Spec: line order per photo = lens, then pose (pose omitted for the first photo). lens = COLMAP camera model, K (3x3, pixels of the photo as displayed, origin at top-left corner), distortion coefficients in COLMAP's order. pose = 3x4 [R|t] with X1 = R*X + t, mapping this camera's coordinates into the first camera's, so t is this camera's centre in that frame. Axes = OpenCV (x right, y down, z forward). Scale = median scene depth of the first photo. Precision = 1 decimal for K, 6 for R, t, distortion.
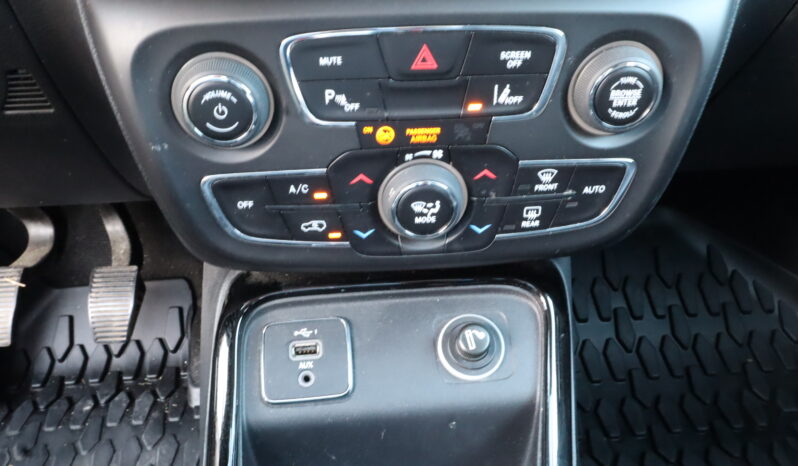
lens RADIAL K [[632.5, 0, 401.8], [0, 632.5, 236.9], [0, 0, 1]] dist [-0.002483, -0.007533]
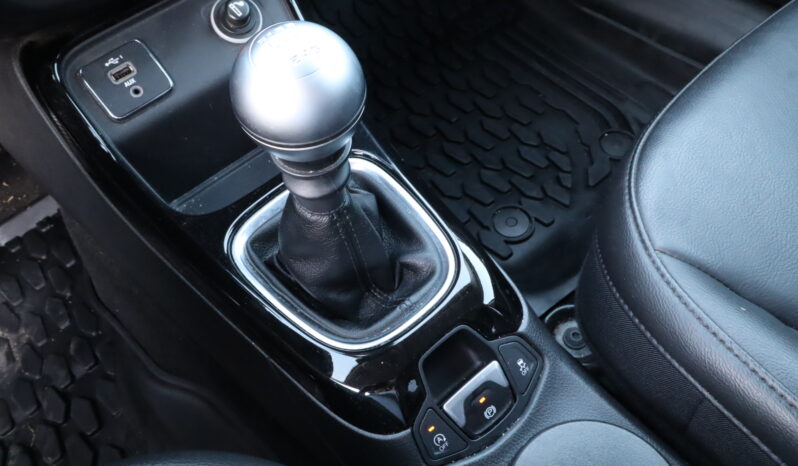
lens RADIAL K [[632.5, 0, 404.5], [0, 632.5, 240.3], [0, 0, 1]] dist [-0.002483, -0.007533]
pose [[0.804779, -0.506149, 0.310070, -0.303917], [0.357540, 0.830340, 0.427435, 0.139866], [-0.473809, -0.233128, 0.849209, -0.483951]]
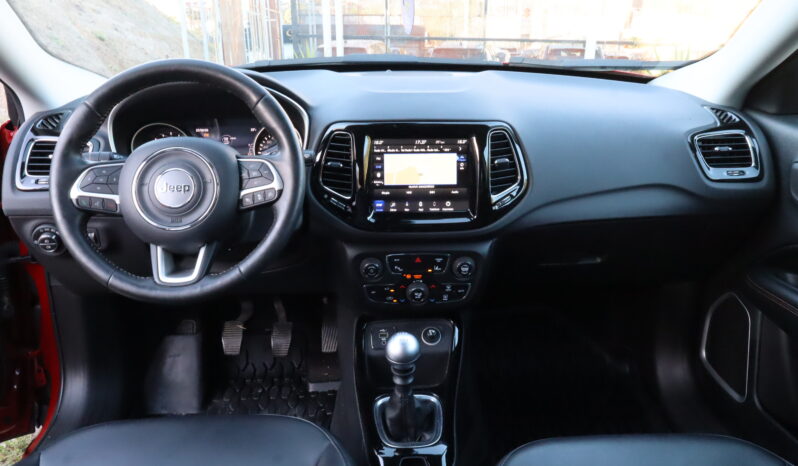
lens RADIAL K [[632.5, 0, 401.0], [0, 632.5, 232.8], [0, 0, 1]] dist [-0.002483, -0.007533]
pose [[0.999505, 0.024203, -0.020104, 0.000852], [-0.027277, 0.985025, -0.170241, 0.251748], [0.015682, 0.170705, 0.985197, -2.974447]]
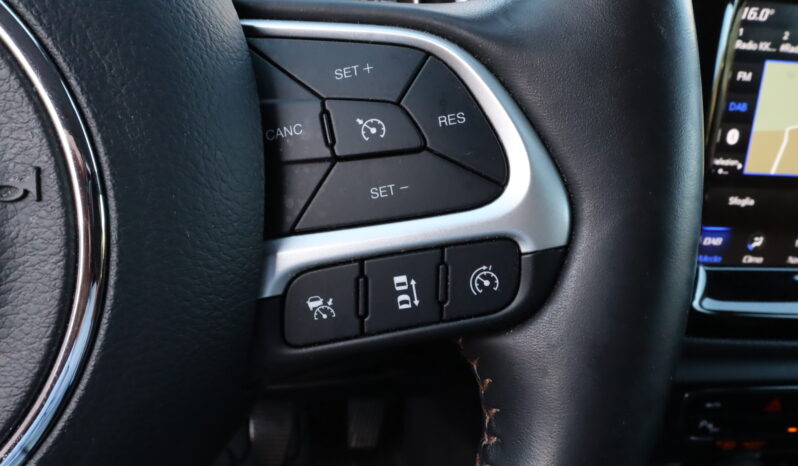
lens RADIAL K [[632.5, 0, 406.9], [0, 632.5, 249.2], [0, 0, 1]] dist [-0.002483, -0.007533]
pose [[0.993336, 0.061157, 0.097693, -0.837123], [-0.058556, 0.997855, -0.029281, -0.477703], [-0.099274, 0.023365, 0.994786, -0.308667]]
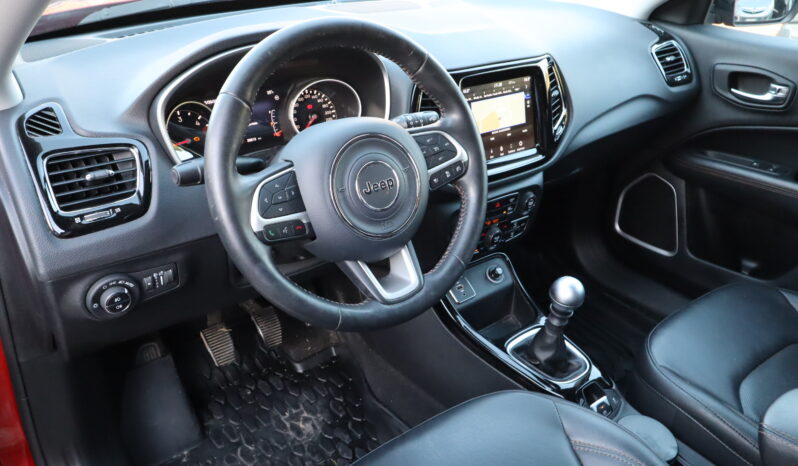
lens RADIAL K [[632.5, 0, 404.1], [0, 632.5, 235.6], [0, 0, 1]] dist [-0.002483, -0.007533]
pose [[0.834968, -0.224271, 0.502524, -2.422978], [0.235148, 0.971024, 0.042647, -0.364026], [-0.497527, 0.082559, 0.863511, -2.149519]]
